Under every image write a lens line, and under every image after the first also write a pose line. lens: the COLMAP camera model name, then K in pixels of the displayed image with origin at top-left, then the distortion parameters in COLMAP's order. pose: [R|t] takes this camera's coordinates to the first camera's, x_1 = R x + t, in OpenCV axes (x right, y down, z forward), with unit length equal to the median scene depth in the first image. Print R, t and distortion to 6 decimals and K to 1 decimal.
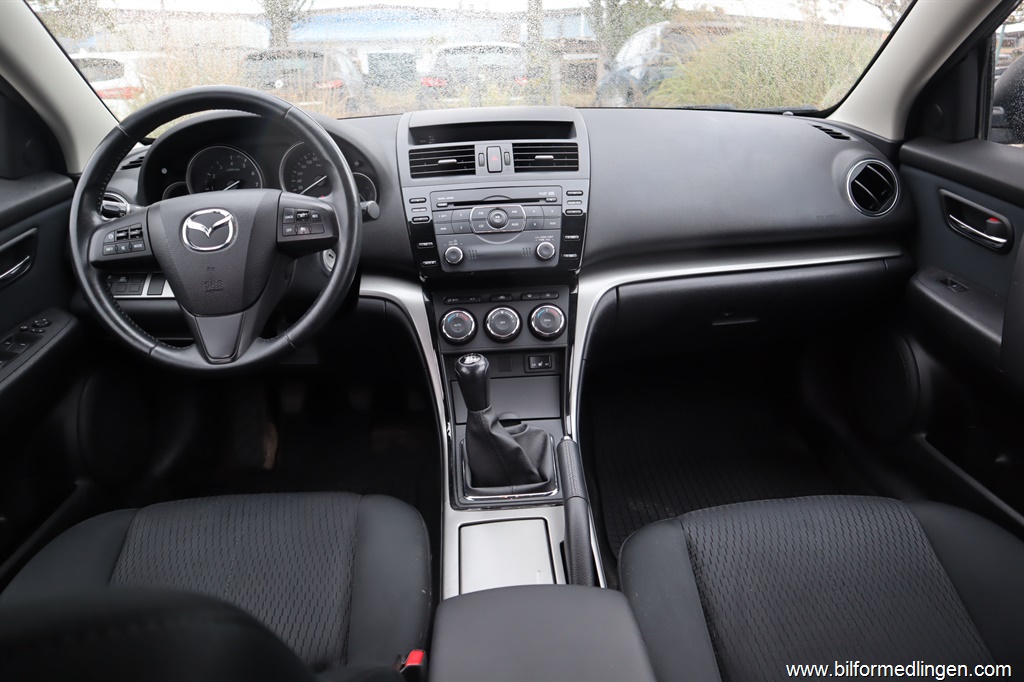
lens RADIAL K [[713.1, 0, 507.4], [0, 713.1, 334.7], [0, 0, 1]] dist [-0.112253, 0.059204]
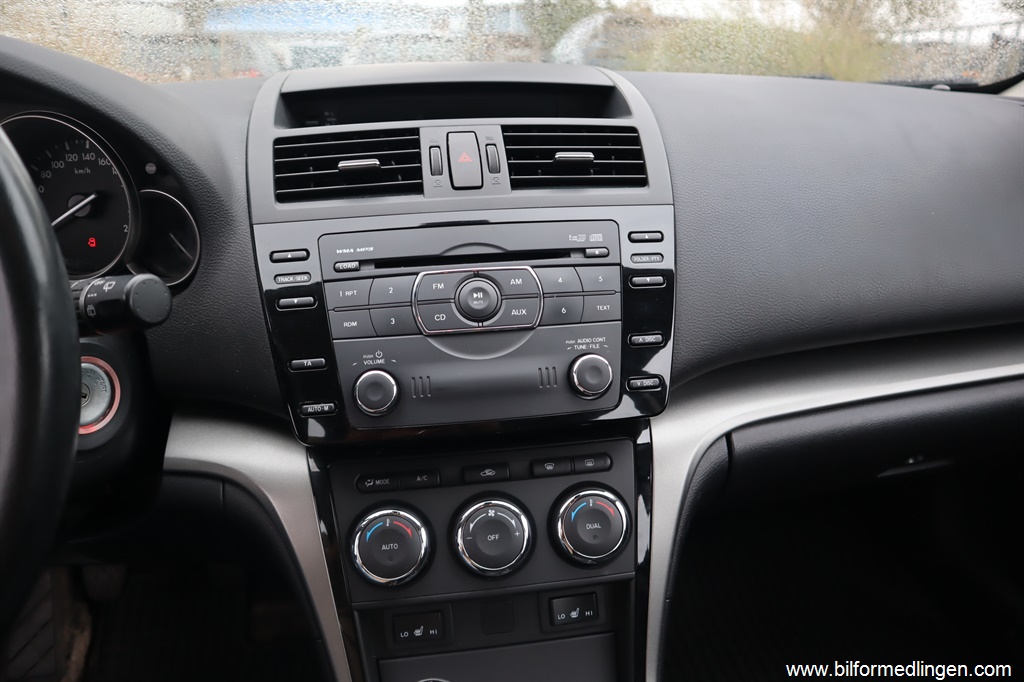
lens RADIAL K [[713.1, 0, 507.4], [0, 713.1, 334.7], [0, 0, 1]] dist [-0.112253, 0.059204]
pose [[0.995263, -0.015851, 0.095921, -0.037110], [0.015669, 0.999874, 0.002655, -0.140197], [-0.095951, -0.001140, 0.995385, 0.561890]]
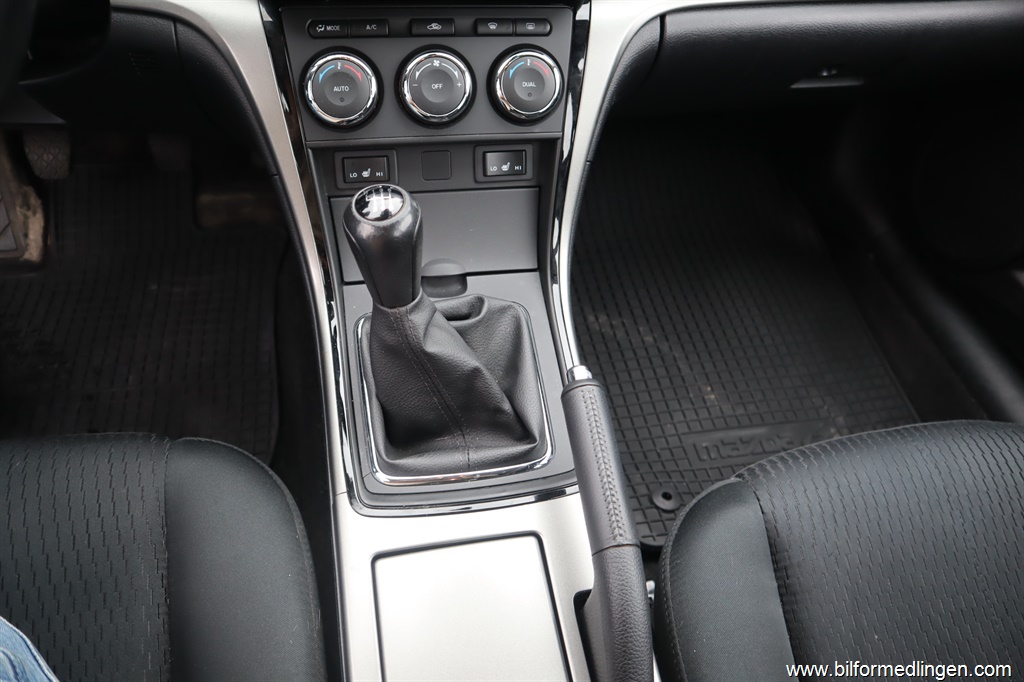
lens RADIAL K [[713.1, 0, 507.4], [0, 713.1, 334.7], [0, 0, 1]] dist [-0.112253, 0.059204]
pose [[0.982578, -0.021622, 0.184590, -0.050099], [-0.066652, 0.886144, 0.458592, -0.087212], [-0.173489, -0.462905, 0.869264, 0.501636]]
